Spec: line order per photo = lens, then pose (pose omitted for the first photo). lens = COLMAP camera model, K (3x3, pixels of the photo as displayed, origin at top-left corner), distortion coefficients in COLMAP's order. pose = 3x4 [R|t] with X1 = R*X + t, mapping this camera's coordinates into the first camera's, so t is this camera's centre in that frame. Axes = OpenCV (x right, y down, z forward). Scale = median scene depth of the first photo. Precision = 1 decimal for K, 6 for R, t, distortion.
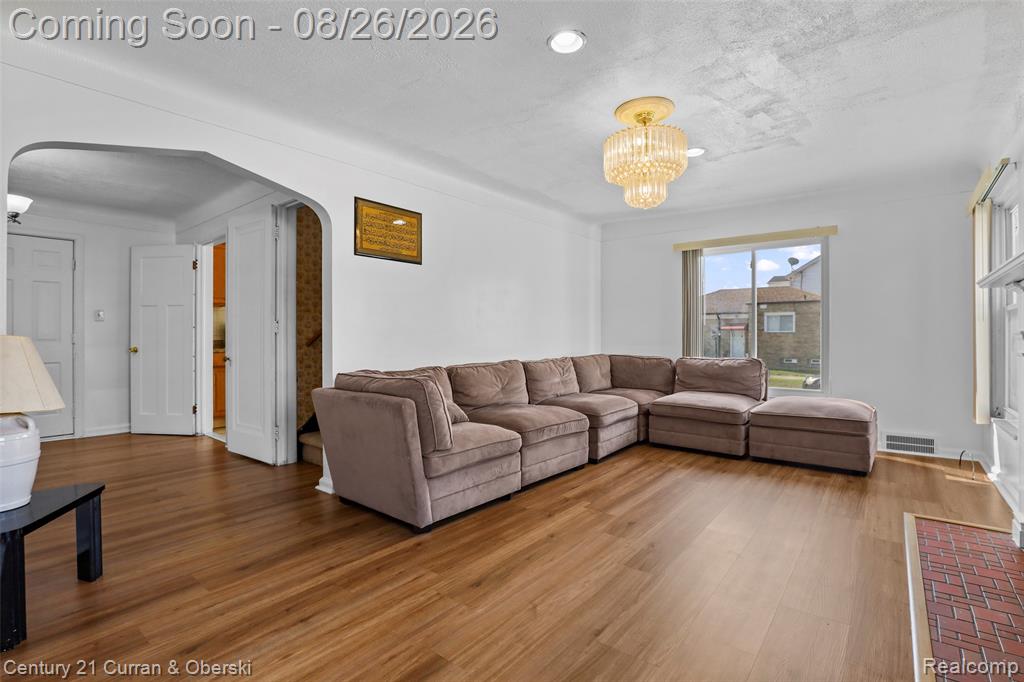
lens RADIAL K [[479.7, 0, 512.0], [0, 479.7, 341.0], [0, 0, 1]] dist [-0.017552, 0.000185]
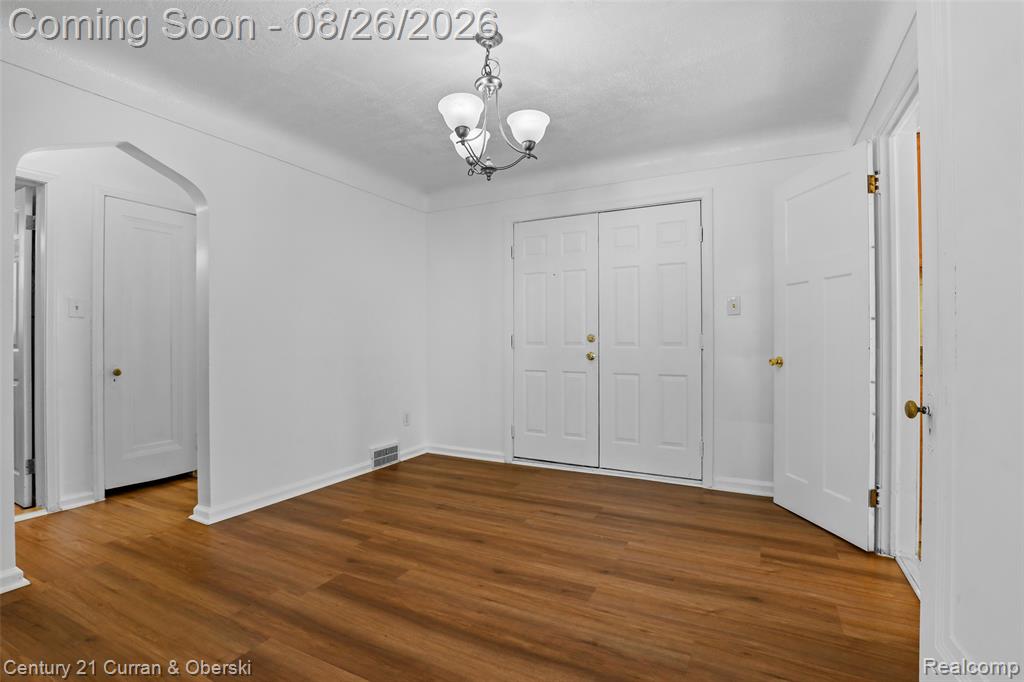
lens RADIAL K [[477.3, 0, 515.5], [0, 477.3, 334.1], [0, 0, 1]] dist [-0.027213, 0.000229]
pose [[0.201290, -0.011060, -0.979469, -0.451873], [-0.005782, 0.999905, -0.012479, -0.008298], [0.979515, 0.008176, 0.201207, 0.878140]]
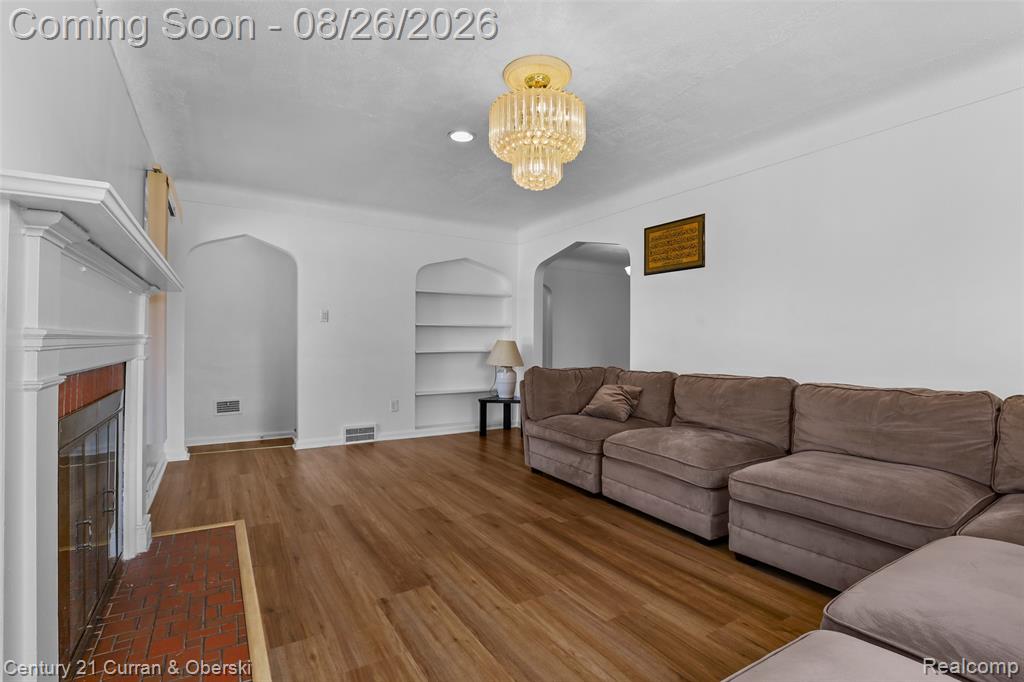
lens RADIAL K [[475.6, 0, 516.4], [0, 475.6, 339.9], [0, 0, 1]] dist [-0.028791, 0.000784]
pose [[-0.320611, -0.002215, -0.947208, 0.963335], [-0.014799, 0.999887, 0.002671, -0.011833], [0.947095, 0.014874, -0.320608, 1.103061]]
